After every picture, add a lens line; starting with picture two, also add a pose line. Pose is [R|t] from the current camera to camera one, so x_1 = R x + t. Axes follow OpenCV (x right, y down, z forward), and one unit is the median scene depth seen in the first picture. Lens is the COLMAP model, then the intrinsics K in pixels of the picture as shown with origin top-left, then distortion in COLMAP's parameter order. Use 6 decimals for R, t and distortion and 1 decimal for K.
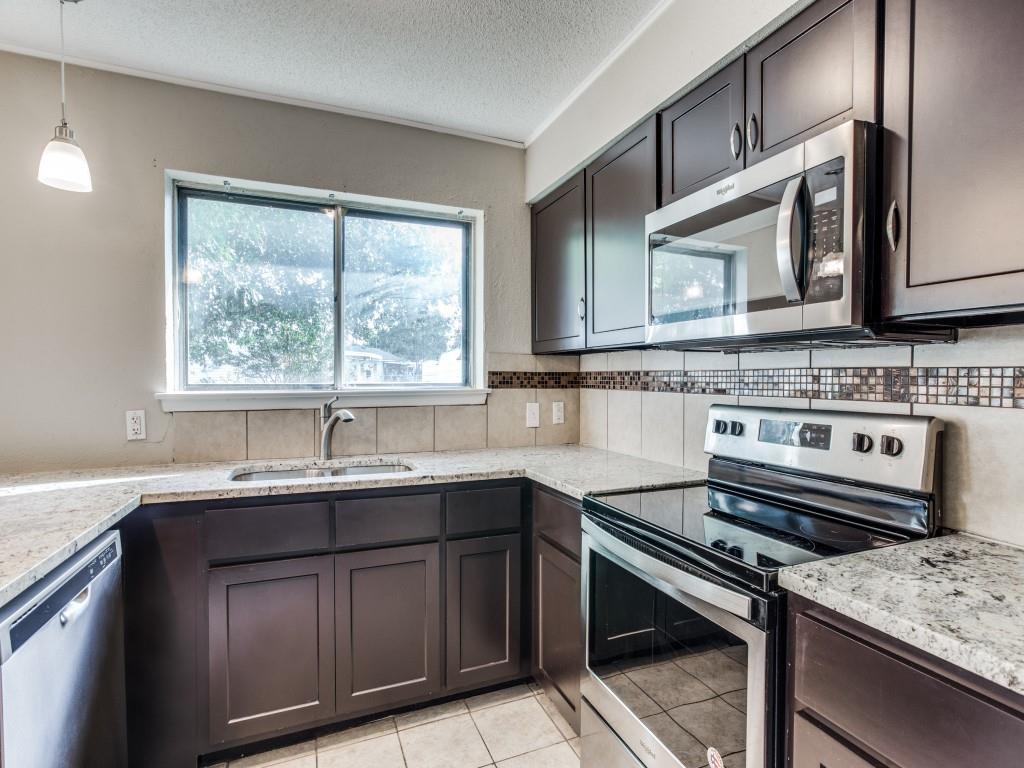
lens RADIAL K [[507.0, 0, 513.1], [0, 507.0, 383.9], [0, 0, 1]] dist [-0.002237, 0.000646]
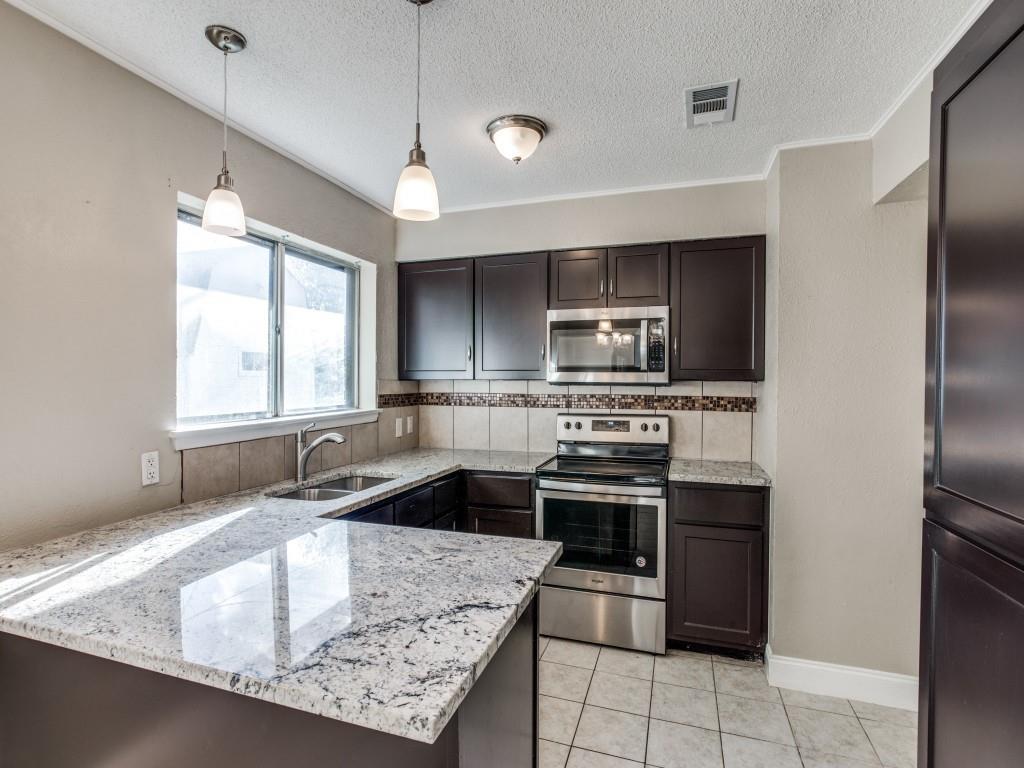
lens RADIAL K [[507.0, 0, 513.1], [0, 507.0, 383.9], [0, 0, 1]] dist [-0.002237, 0.000646]
pose [[0.660944, -0.006639, 0.750406, -0.964079], [0.011091, 0.999938, -0.000922, -0.059065], [-0.750353, 0.008932, 0.660977, -0.080488]]
